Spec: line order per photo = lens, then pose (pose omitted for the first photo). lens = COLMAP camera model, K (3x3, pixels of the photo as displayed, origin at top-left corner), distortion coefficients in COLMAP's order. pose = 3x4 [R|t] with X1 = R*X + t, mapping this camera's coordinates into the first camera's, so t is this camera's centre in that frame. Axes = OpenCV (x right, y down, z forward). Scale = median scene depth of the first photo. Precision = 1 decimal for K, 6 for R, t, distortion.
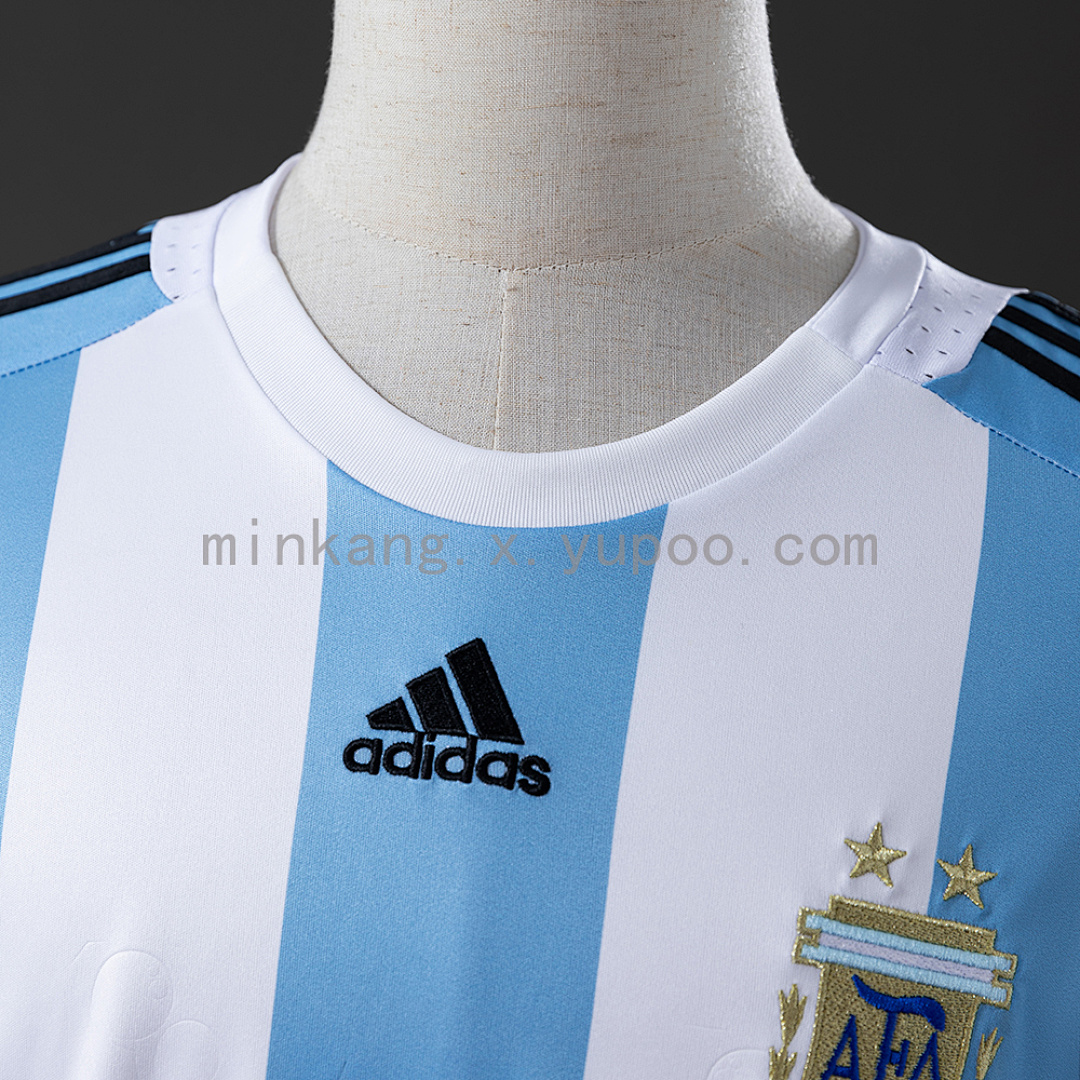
lens RADIAL K [[2931.8, 0, 534.2], [0, 2931.8, 541.5], [0, 0, 1]] dist [0.023133, 0.000000]
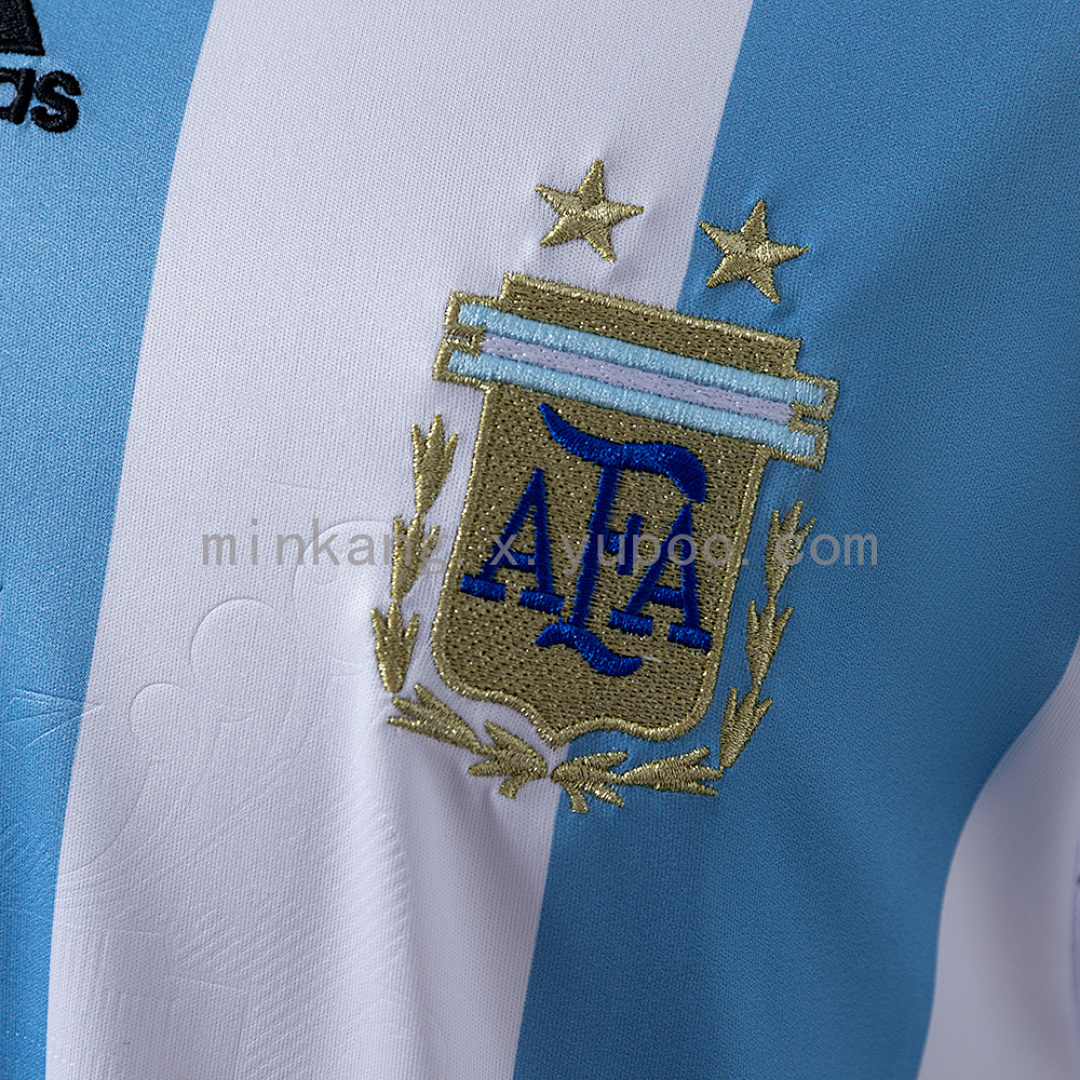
lens RADIAL K [[2931.8, 0, 538.0], [0, 2931.8, 543.2], [0, 0, 1]] dist [0.023133, 0.000000]
pose [[0.970704, -0.007331, -0.240167, 0.250411], [0.009023, 0.999942, 0.005944, 0.171239], [0.240109, -0.007936, 0.970713, 0.409830]]
